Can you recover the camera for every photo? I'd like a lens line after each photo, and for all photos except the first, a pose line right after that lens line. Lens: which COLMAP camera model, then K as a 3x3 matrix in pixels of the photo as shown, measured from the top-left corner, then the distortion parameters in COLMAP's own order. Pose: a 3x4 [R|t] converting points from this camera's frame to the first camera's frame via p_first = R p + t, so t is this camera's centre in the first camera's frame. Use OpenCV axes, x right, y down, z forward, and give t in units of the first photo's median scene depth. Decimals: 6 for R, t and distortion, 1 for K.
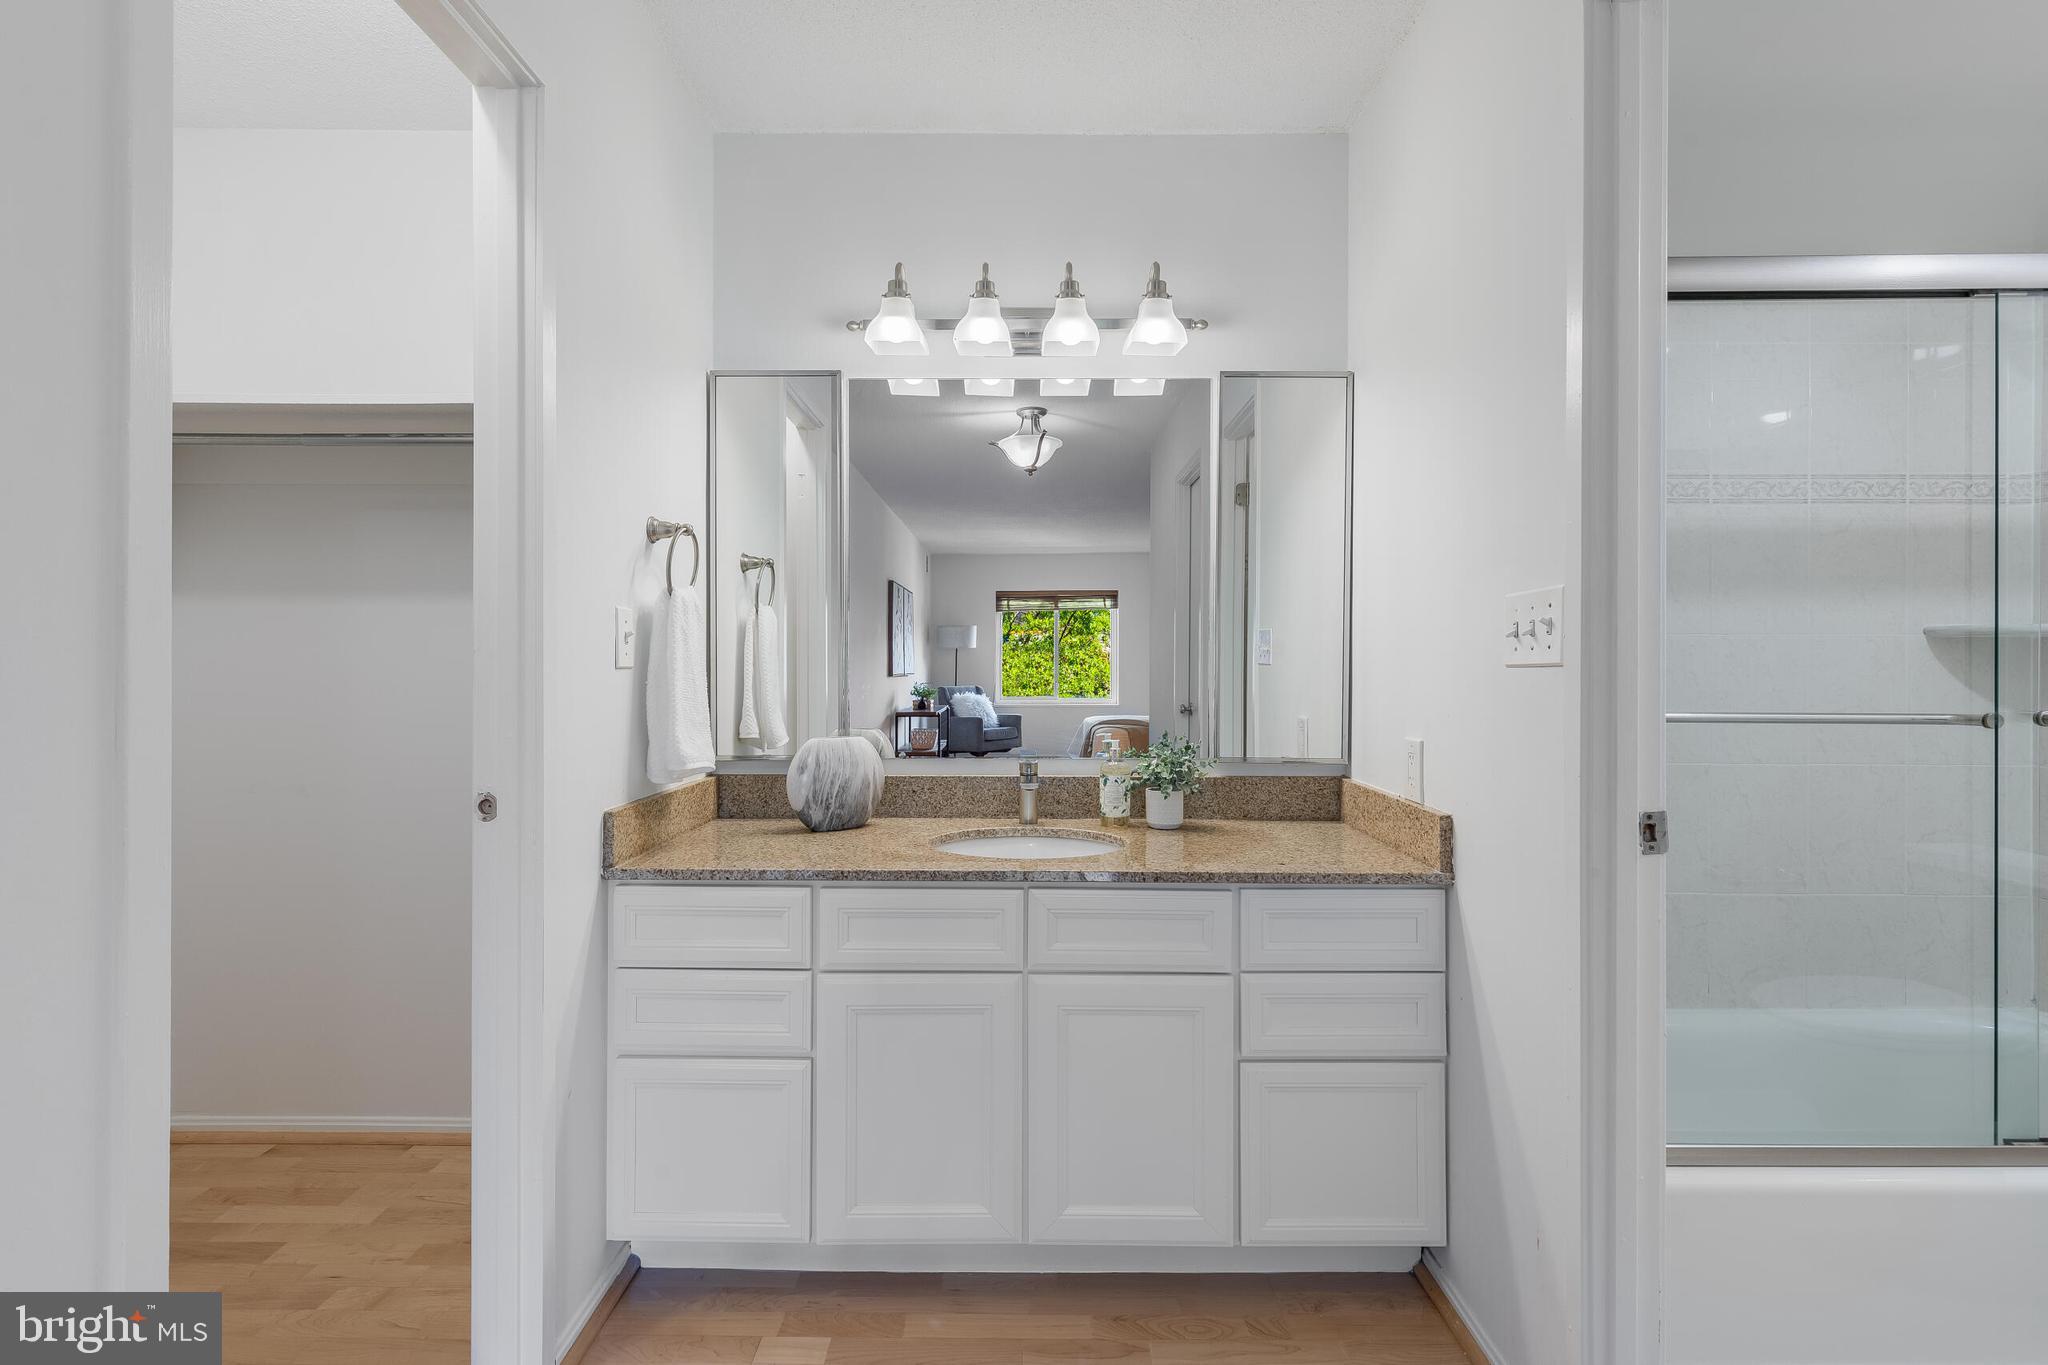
lens RADIAL K [[936.4, 0, 1062.3], [0, 936.4, 662.4], [0, 0, 1]] dist [-0.000381, 0.000179]
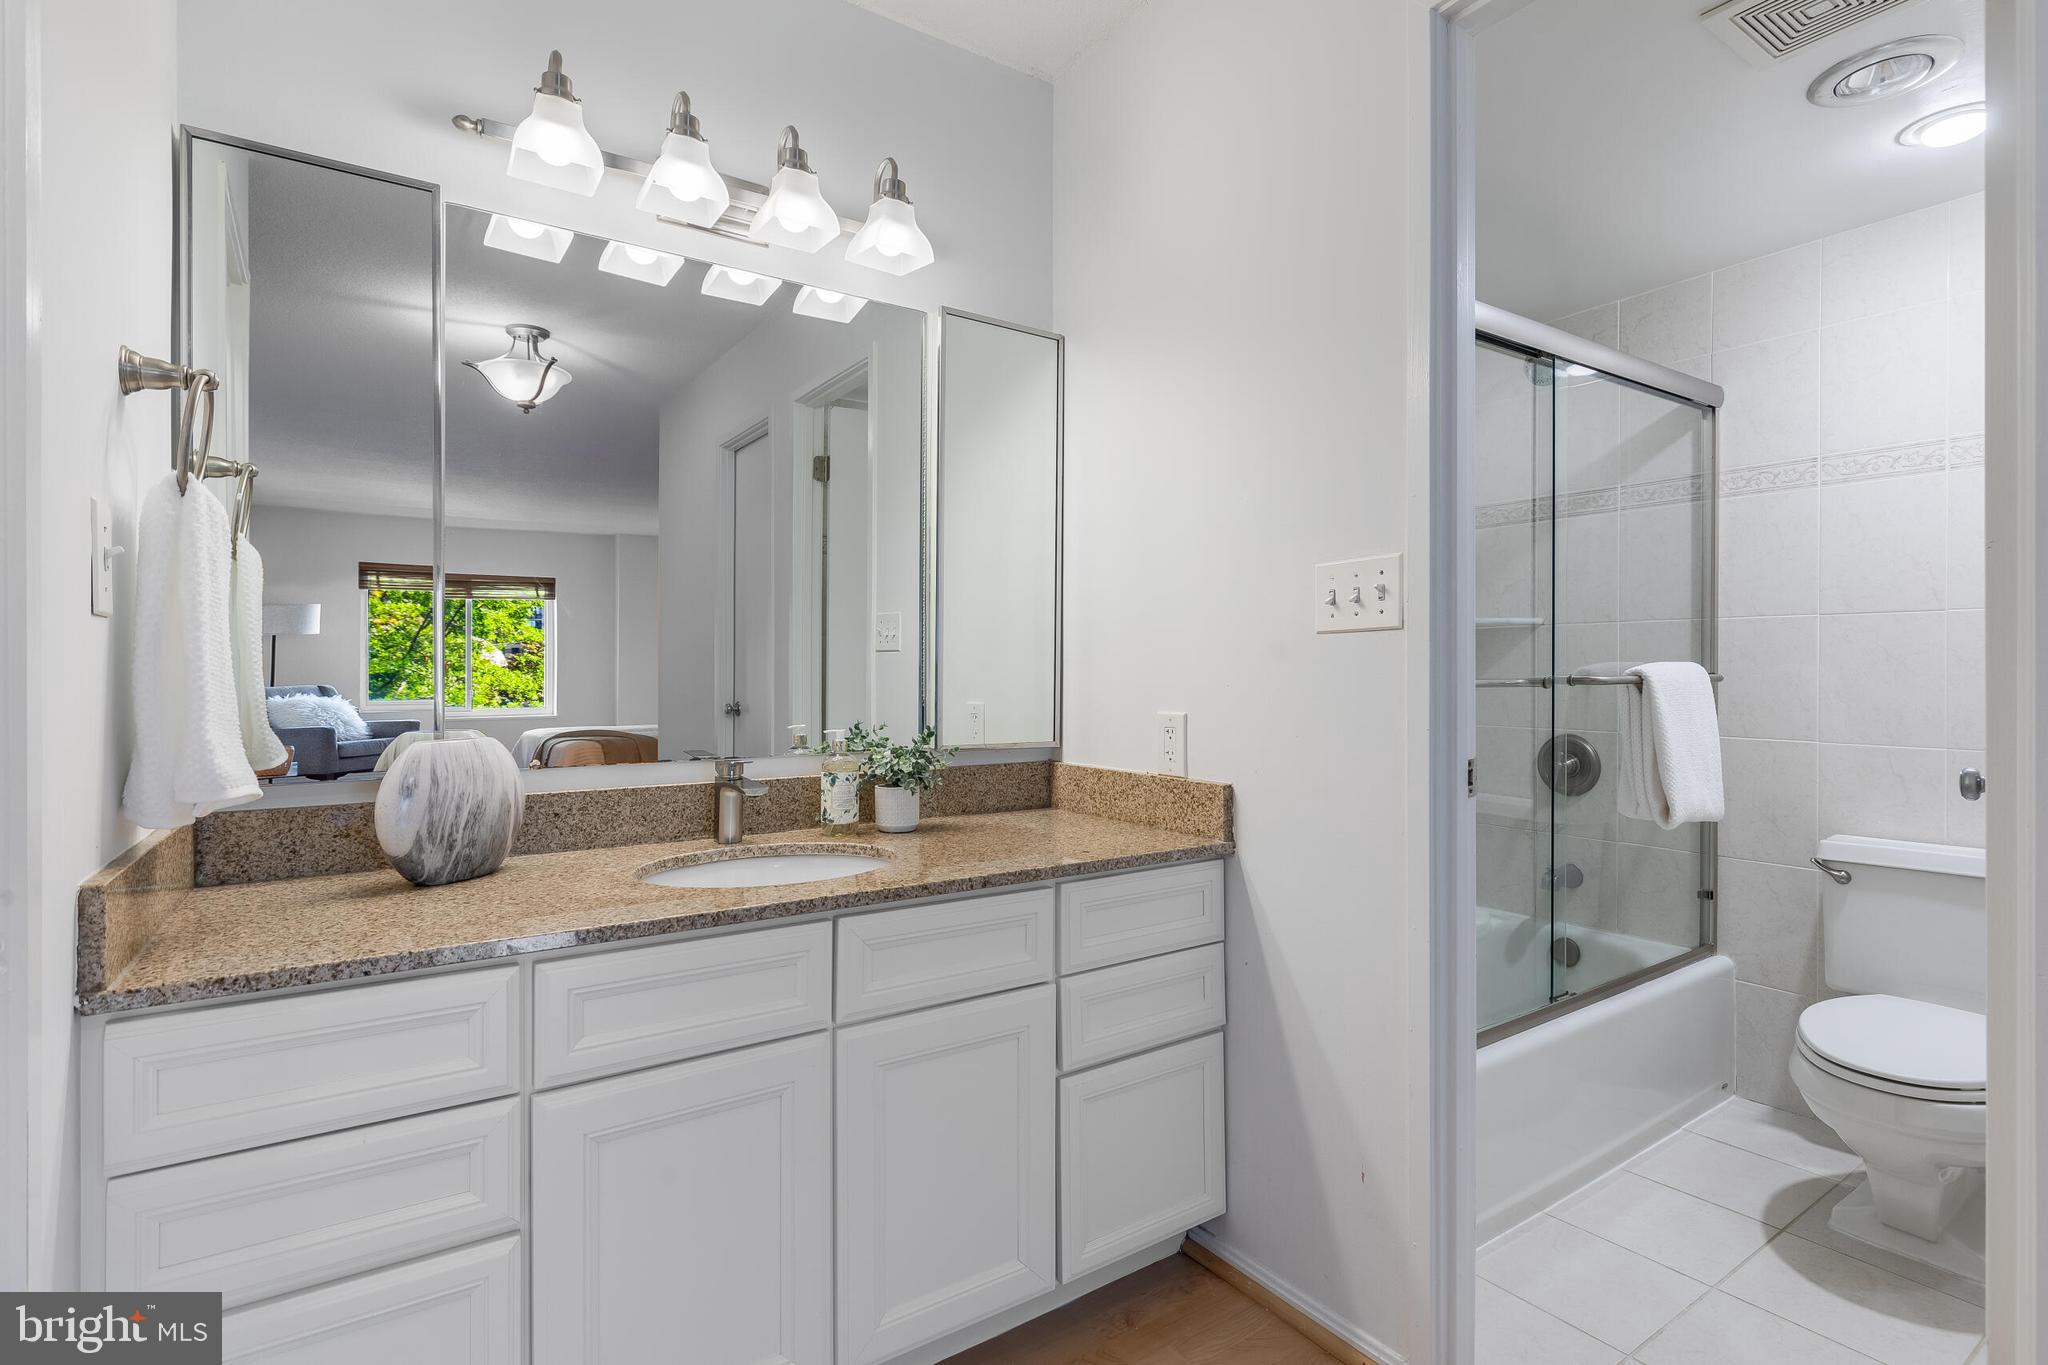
lens RADIAL K [[967.6, 0, 1027.6], [0, 967.6, 675.8], [0, 0, 1]] dist [-0.003882, -0.001227]
pose [[0.830048, -0.005003, 0.557670, -0.290964], [0.003559, 0.999987, 0.003673, 0.034885], [-0.557681, -0.001064, 0.830055, 0.217346]]
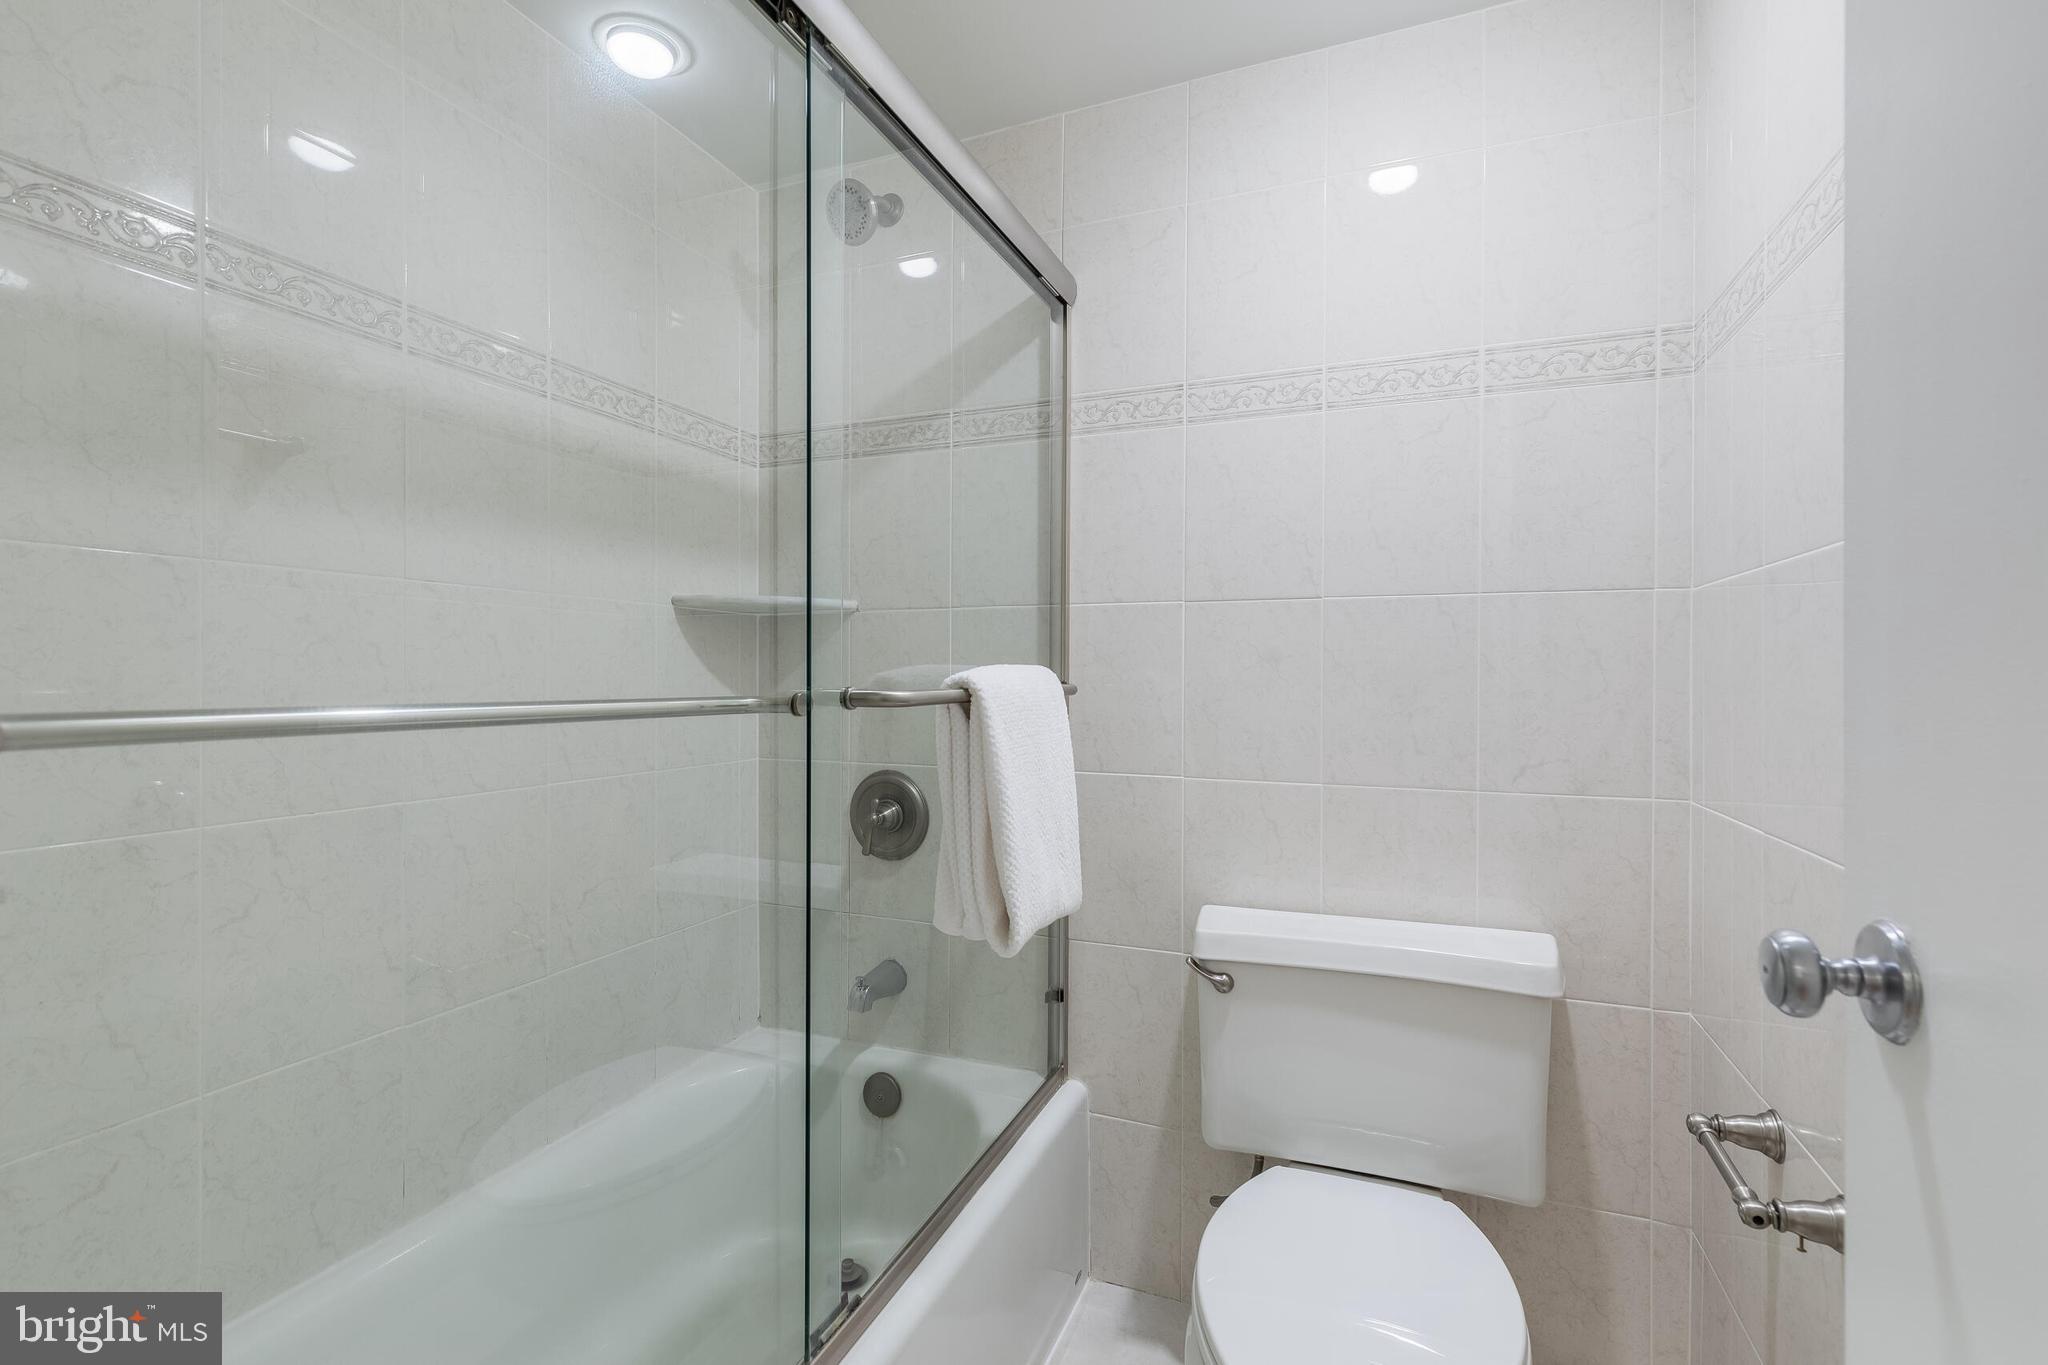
lens RADIAL K [[936.4, 0, 1036.2], [0, 936.4, 676.2], [0, 0, 1]] dist [-0.000381, 0.000179]
pose [[0.364509, -0.003266, 0.931194, 0.323663], [0.000978, 0.999995, 0.003124, 0.031416], [-0.931199, -0.000228, 0.364510, 0.465739]]
